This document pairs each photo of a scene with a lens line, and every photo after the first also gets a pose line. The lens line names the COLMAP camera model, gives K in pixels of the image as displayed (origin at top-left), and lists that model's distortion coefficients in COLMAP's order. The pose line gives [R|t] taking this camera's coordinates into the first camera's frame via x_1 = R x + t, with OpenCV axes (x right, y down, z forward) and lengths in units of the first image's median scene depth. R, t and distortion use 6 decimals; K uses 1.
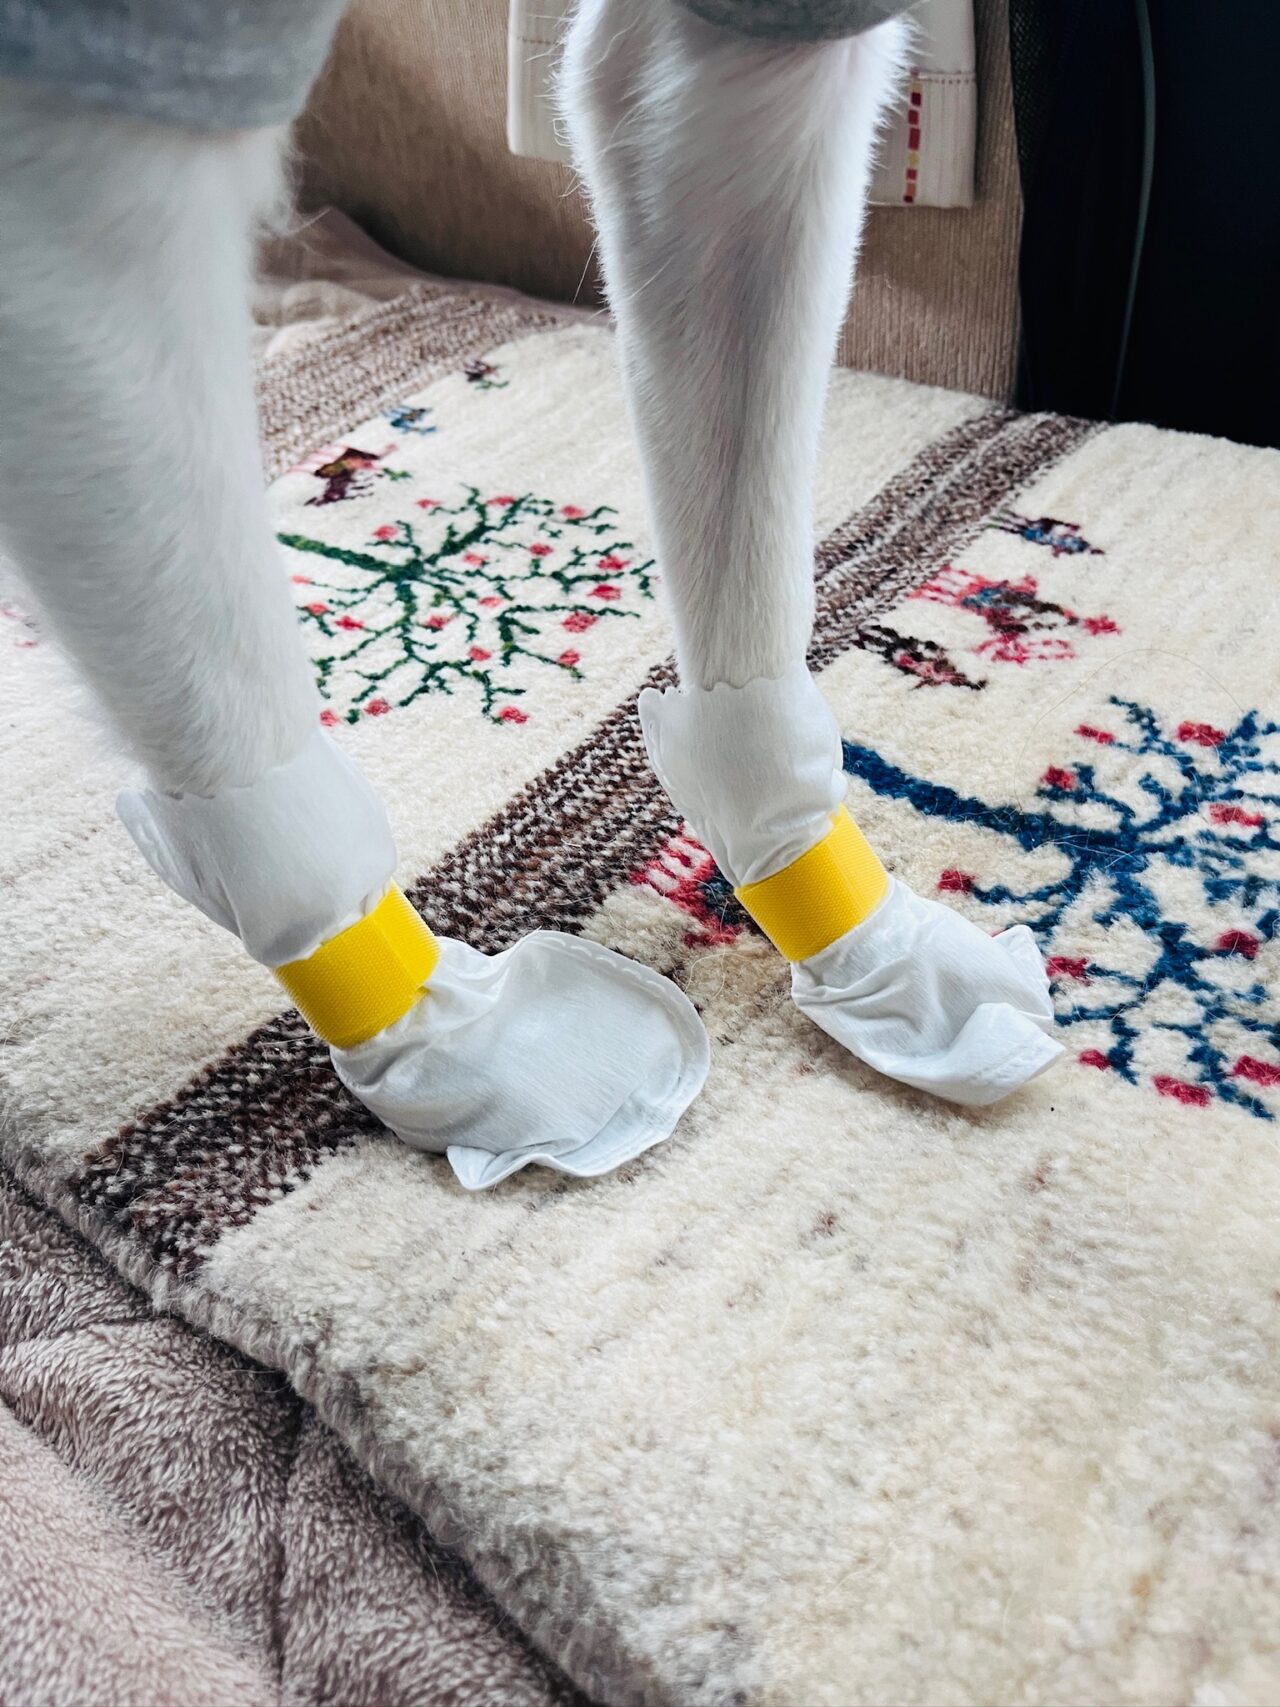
lens RADIAL K [[1285.9, 0, 640.0], [0, 1285.9, 853.5], [0, 0, 1]] dist [0.026389, -0.034098]
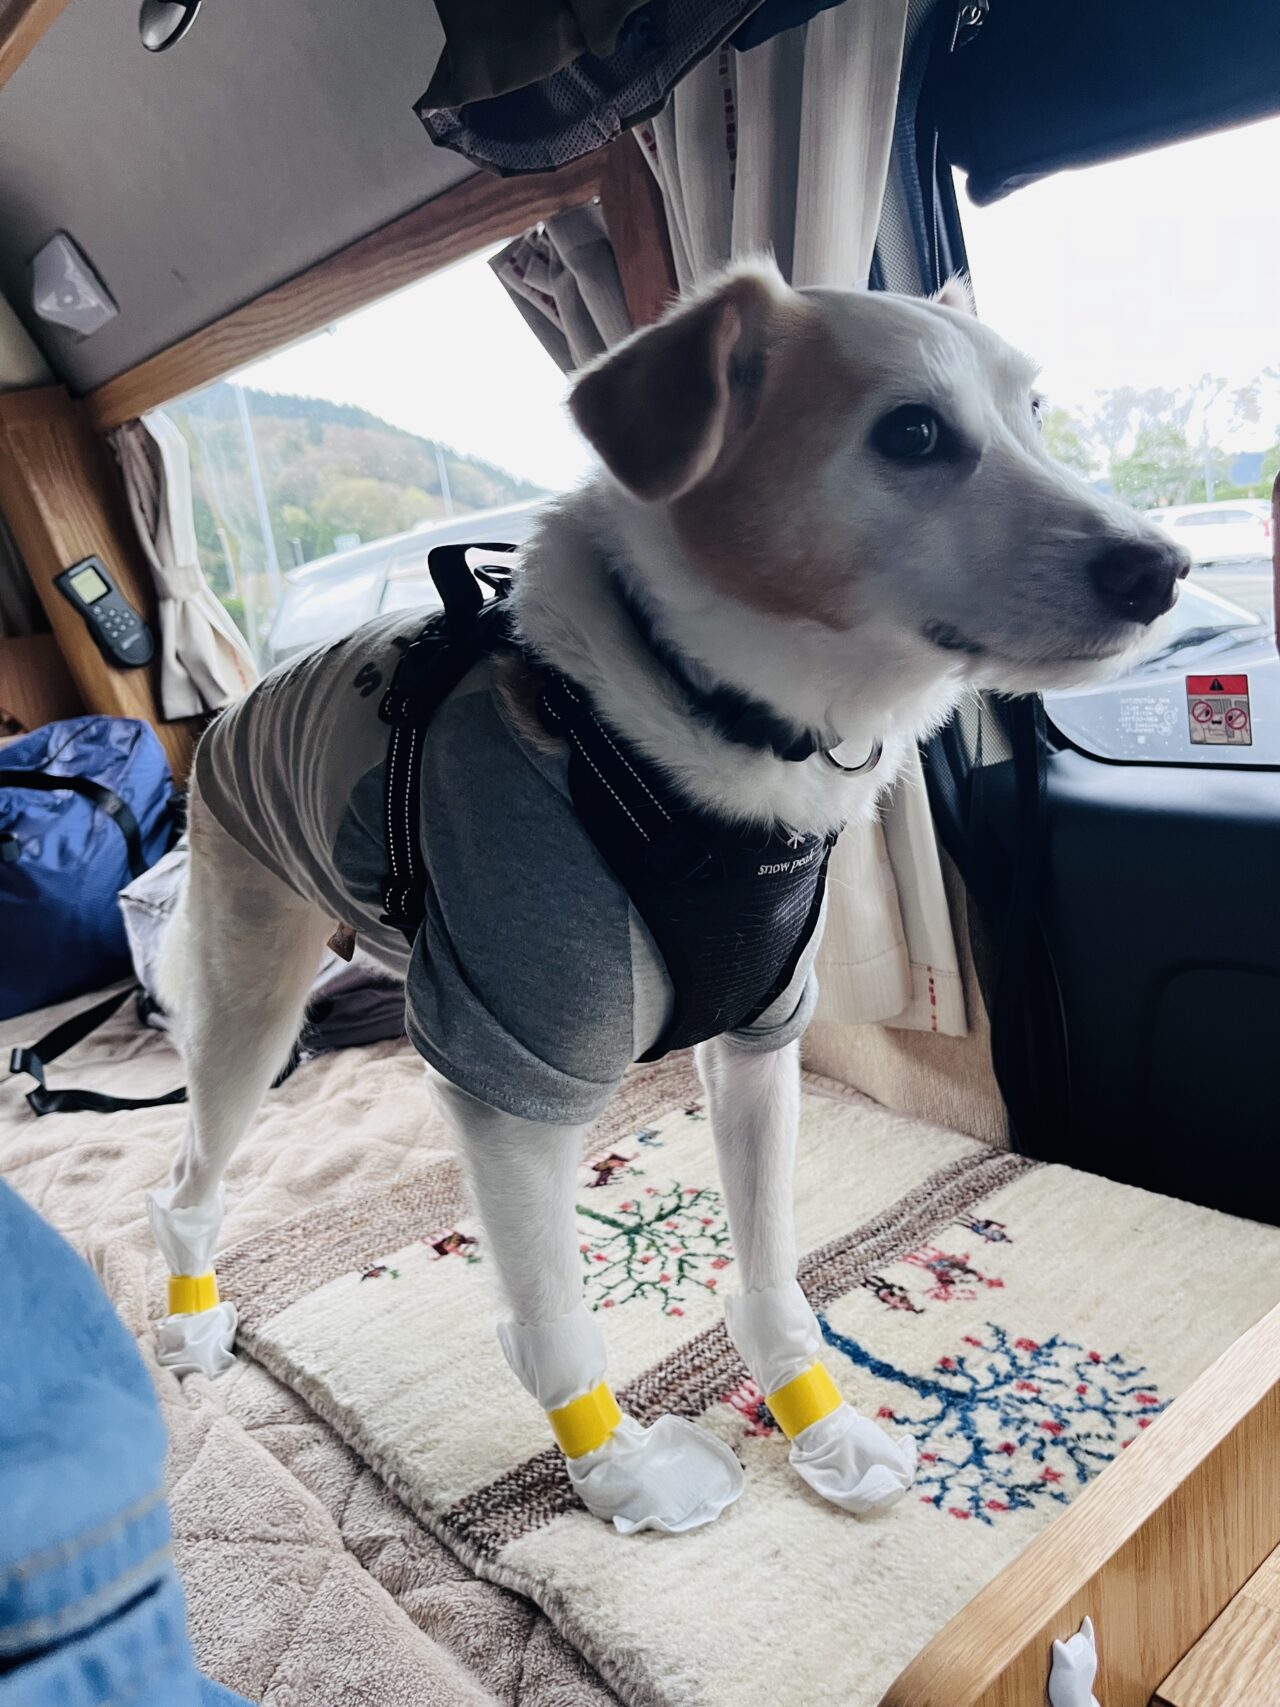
lens RADIAL K [[1285.9, 0, 640.0], [0, 1285.9, 853.5], [0, 0, 1]] dist [0.026389, -0.034098]
pose [[0.977838, -0.006906, -0.209250, 0.281183], [-0.091566, 0.884695, -0.457090, 0.189089], [0.188279, 0.466120, 0.864456, -1.090136]]
